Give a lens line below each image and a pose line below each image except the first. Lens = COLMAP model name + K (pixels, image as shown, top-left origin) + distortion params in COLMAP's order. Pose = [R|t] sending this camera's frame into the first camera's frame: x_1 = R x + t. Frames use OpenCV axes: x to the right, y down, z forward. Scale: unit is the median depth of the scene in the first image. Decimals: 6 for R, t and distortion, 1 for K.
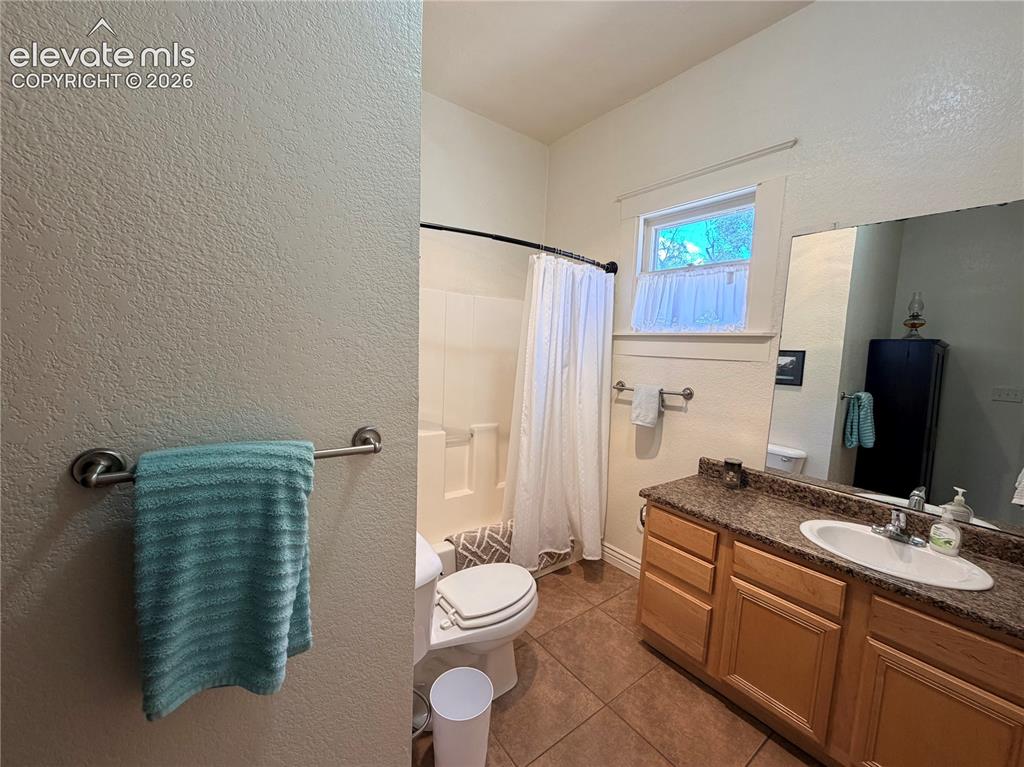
lens RADIAL K [[405.9, 0, 511.3], [0, 405.9, 382.6], [0, 0, 1]] dist [-0.004205, 0.000069]
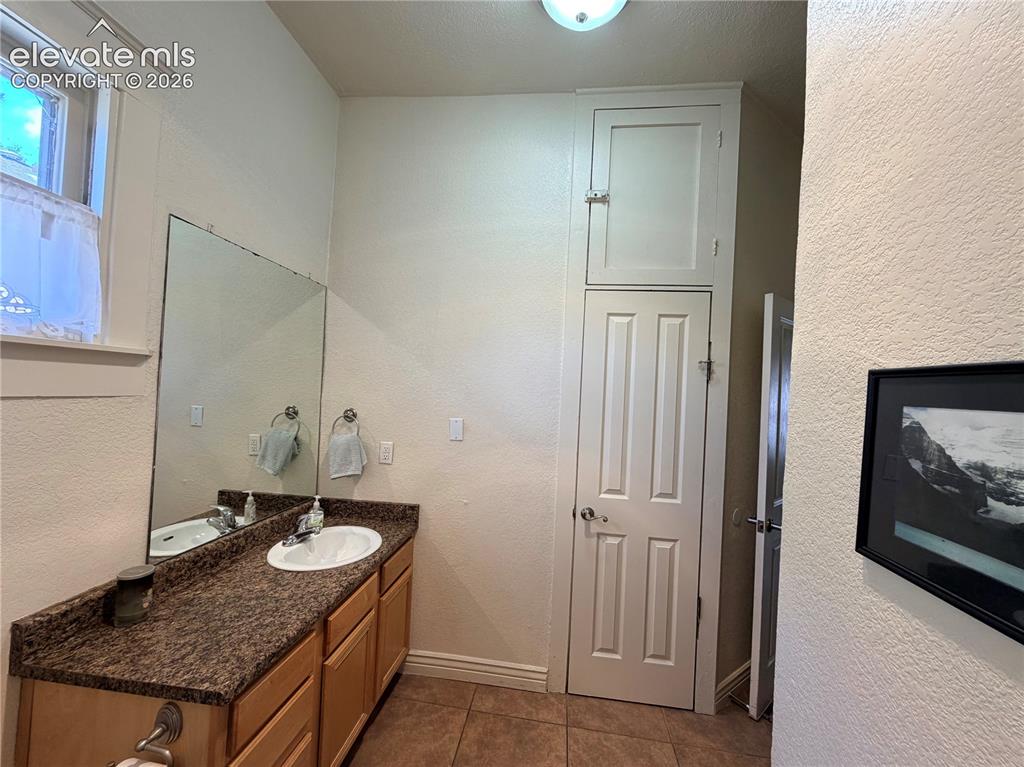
lens RADIAL K [[405.9, 0, 512.0], [0, 405.9, 384.3], [0, 0, 1]] dist [-0.004205, 0.000069]
pose [[-0.710791, -0.070586, 0.699853, -0.237635], [-0.020815, 0.996627, 0.079378, -0.146156], [-0.703095, 0.041854, -0.709863, 1.163388]]
